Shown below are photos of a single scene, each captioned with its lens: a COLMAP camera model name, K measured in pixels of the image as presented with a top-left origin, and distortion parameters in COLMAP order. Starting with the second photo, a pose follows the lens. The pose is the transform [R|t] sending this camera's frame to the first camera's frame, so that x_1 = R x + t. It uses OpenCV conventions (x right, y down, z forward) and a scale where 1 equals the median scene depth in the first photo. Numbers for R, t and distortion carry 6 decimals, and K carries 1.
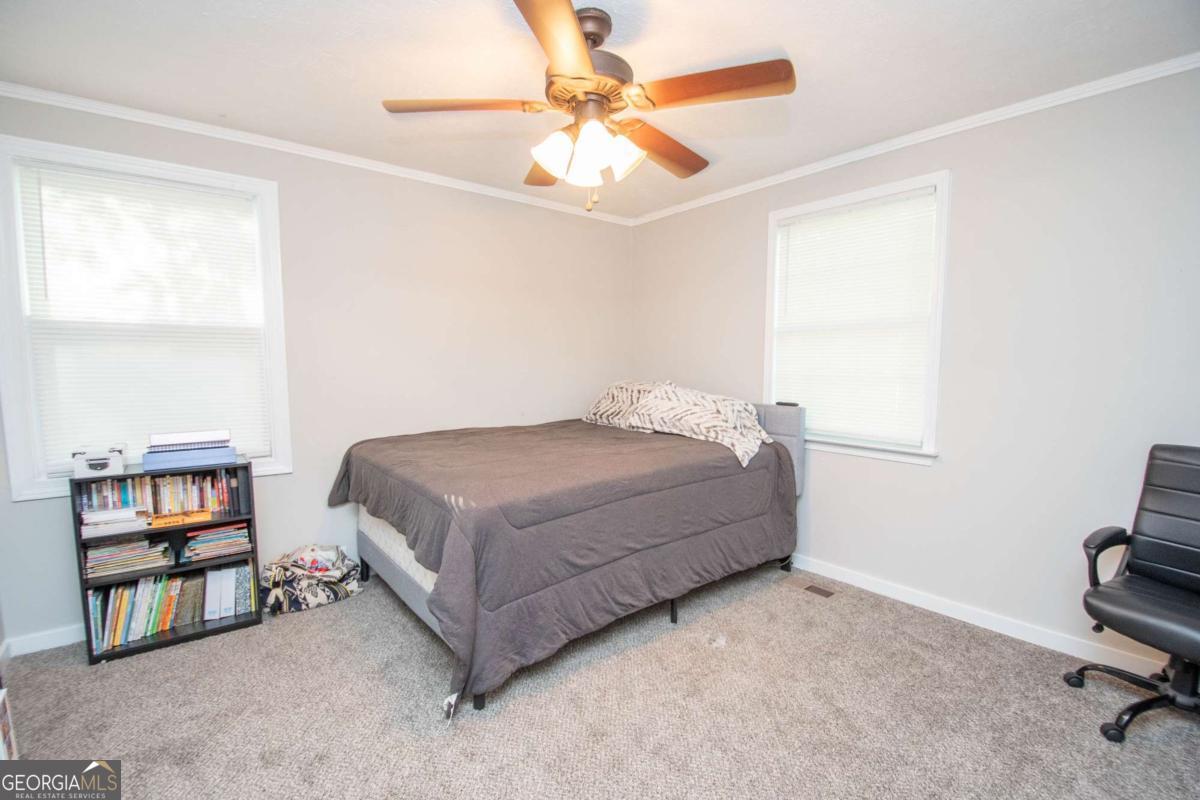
lens RADIAL K [[512.8, 0, 600.0], [0, 512.8, 400.0], [0, 0, 1]] dist [0.001224, -0.000023]
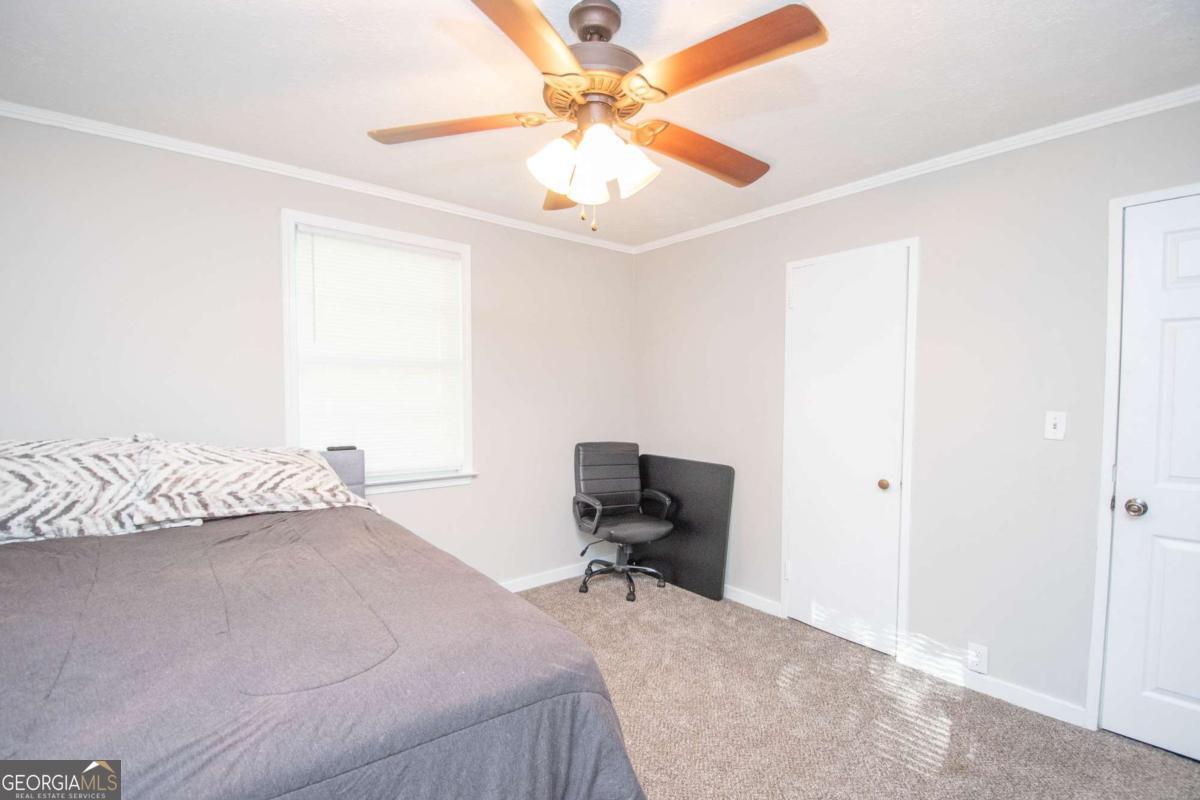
lens RADIAL K [[518.7, 0, 600.0], [0, 518.7, 400.0], [0, 0, 1]] dist [-0.045941, 0.000047]
pose [[0.006409, -0.006369, 0.999959, -0.491427], [0.076540, 0.997049, 0.005860, -0.045768], [-0.997046, 0.076500, 0.006877, 0.593929]]
